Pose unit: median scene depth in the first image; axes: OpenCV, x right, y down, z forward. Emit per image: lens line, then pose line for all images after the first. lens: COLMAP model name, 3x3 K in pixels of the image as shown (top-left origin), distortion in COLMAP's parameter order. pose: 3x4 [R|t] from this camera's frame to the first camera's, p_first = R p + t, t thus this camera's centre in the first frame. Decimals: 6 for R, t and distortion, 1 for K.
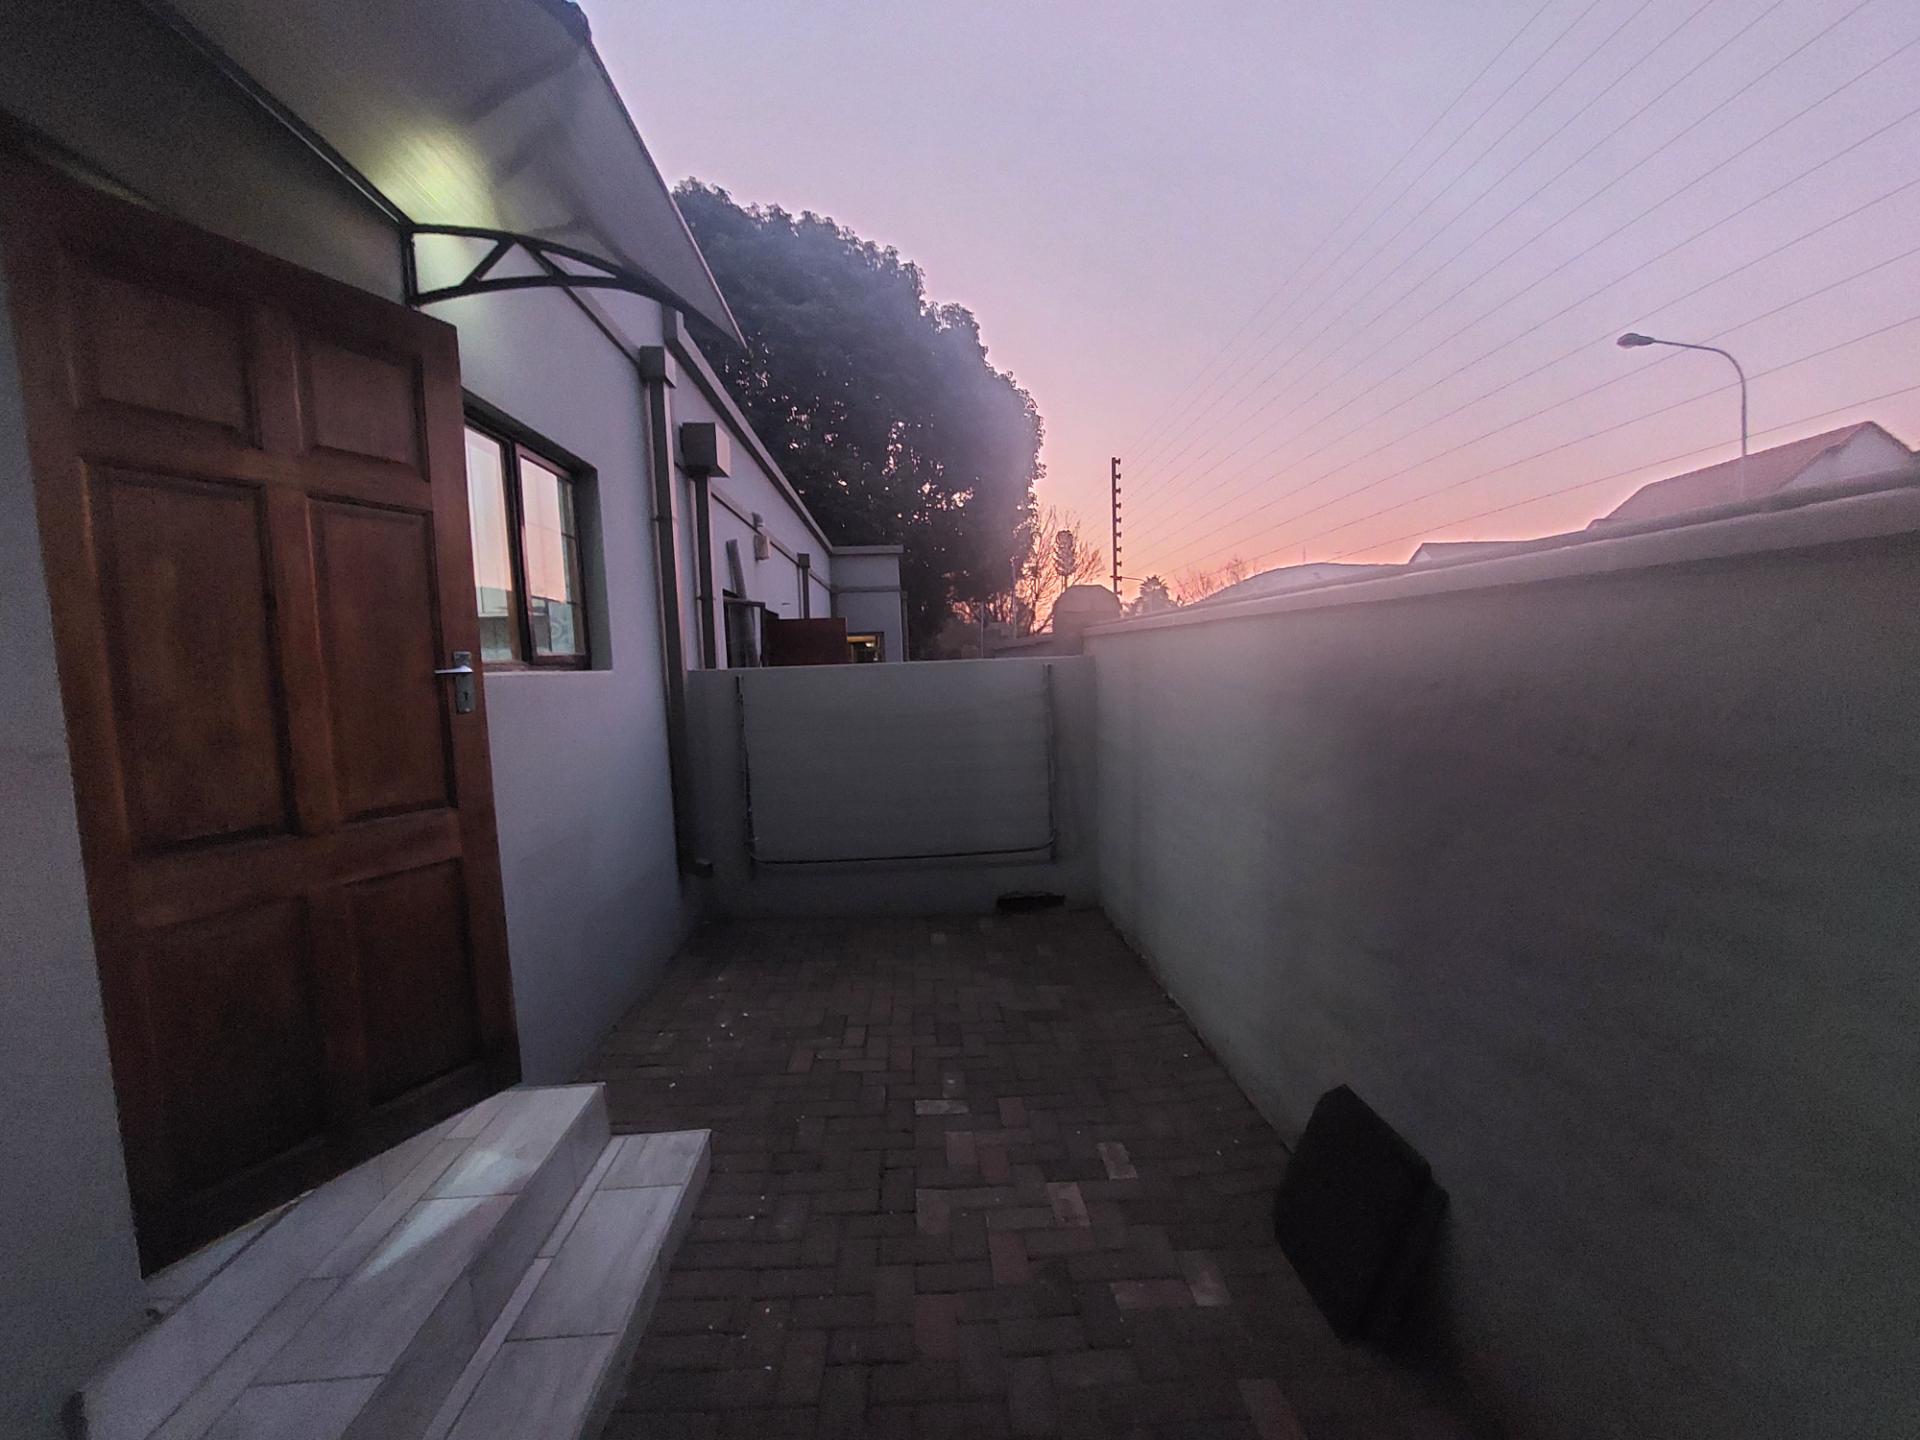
lens RADIAL K [[764.4, 0, 962.1], [0, 764.4, 717.6], [0, 0, 1]] dist [-0.006221, -0.000805]
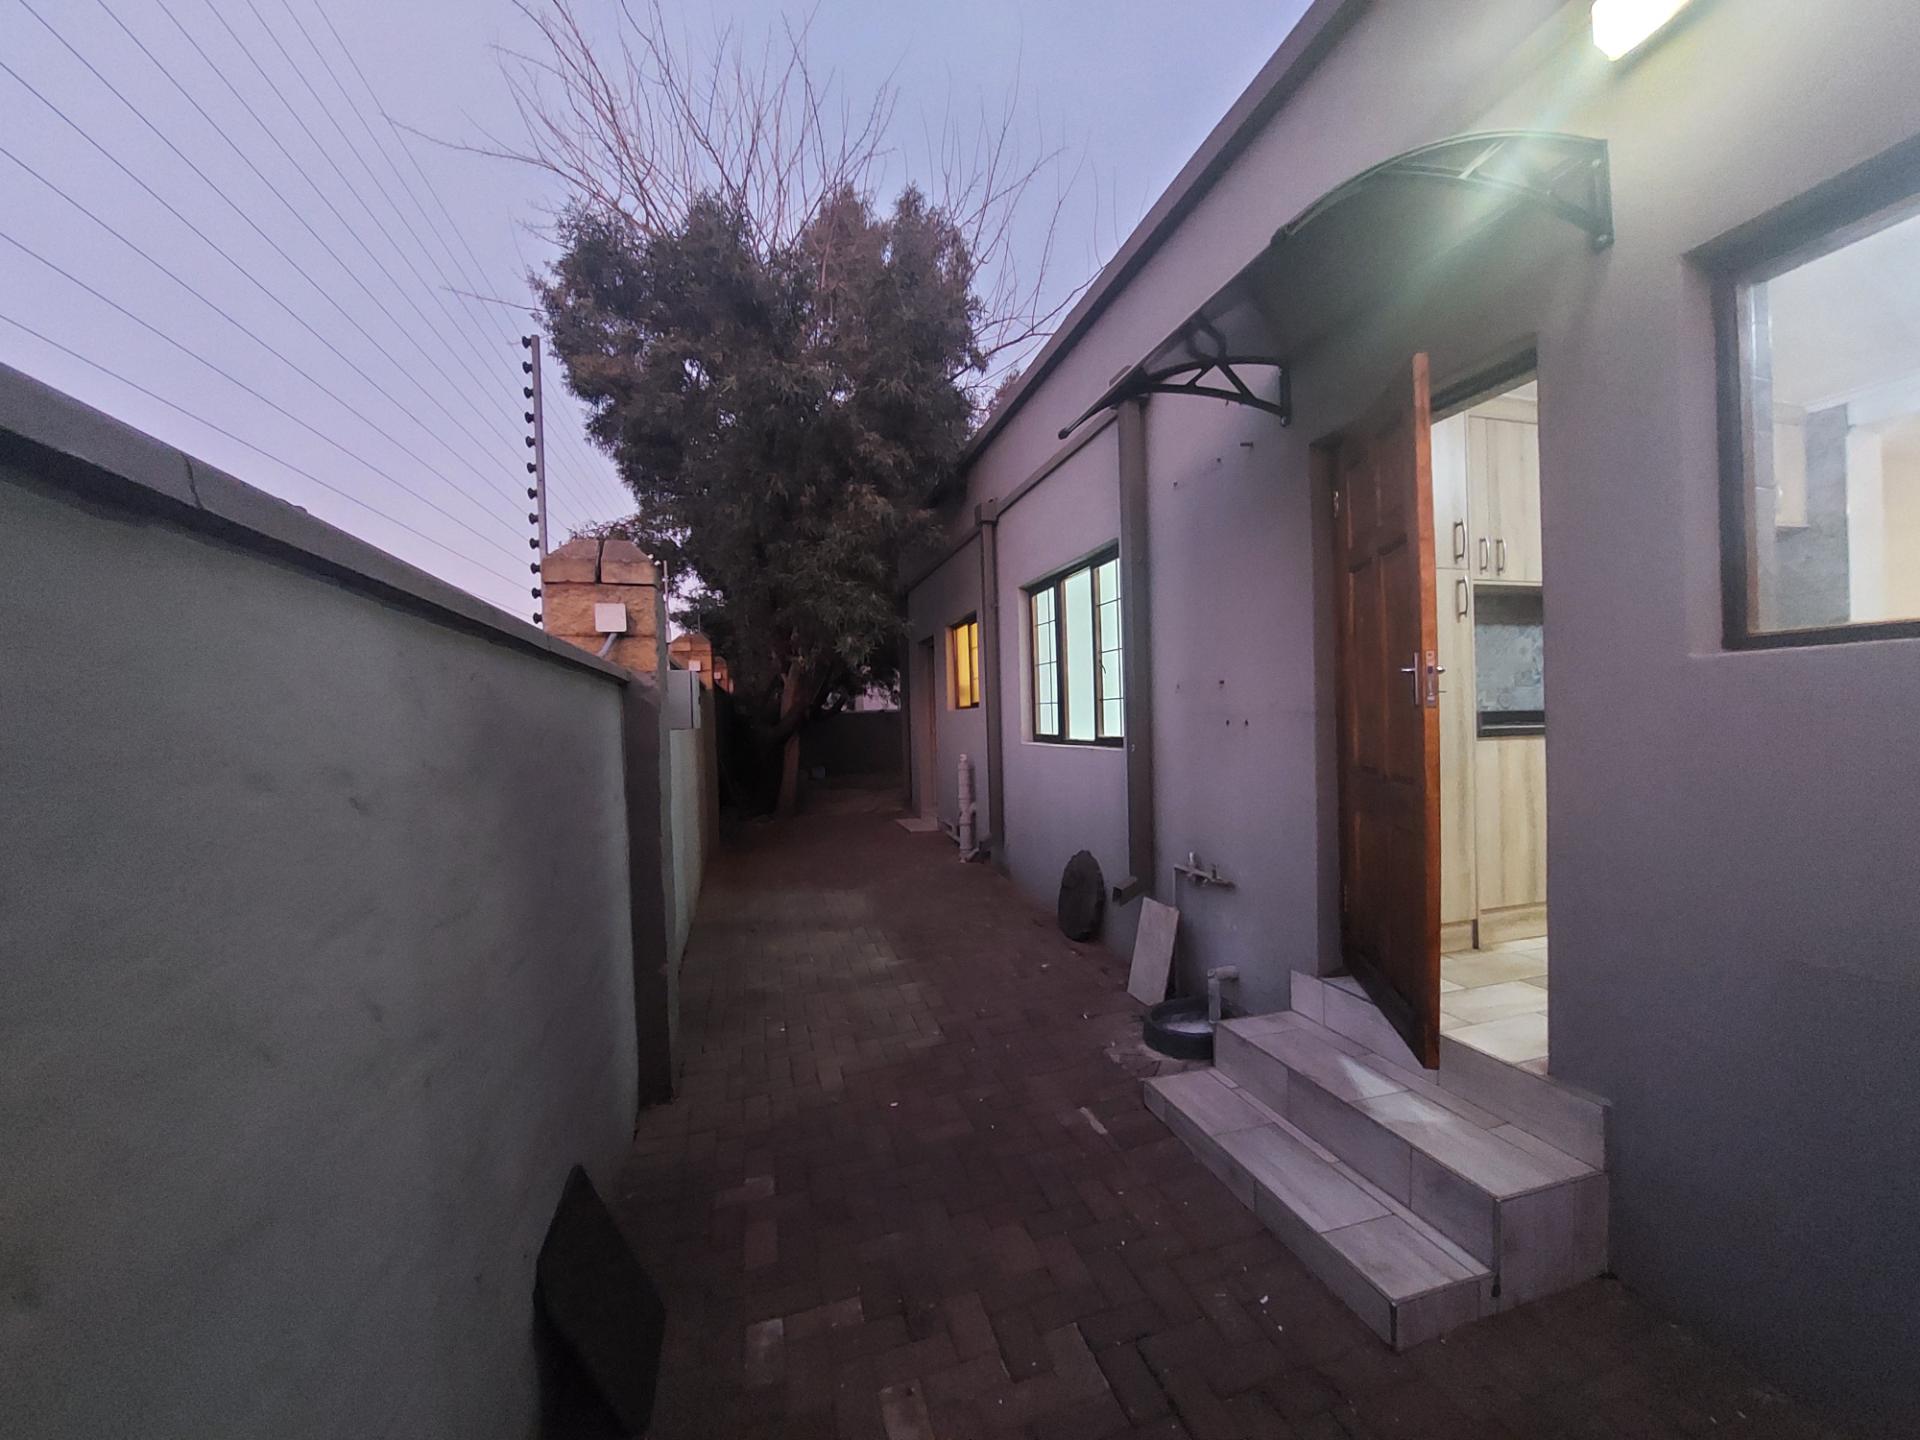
lens RADIAL K [[764.4, 0, 963.1], [0, 764.4, 722.3], [0, 0, 1]] dist [-0.006221, -0.000805]
pose [[-0.976023, 0.061546, -0.208787, 0.223049], [0.044862, 0.995478, 0.083730, -0.105589], [0.212996, 0.072356, -0.974370, 1.884960]]
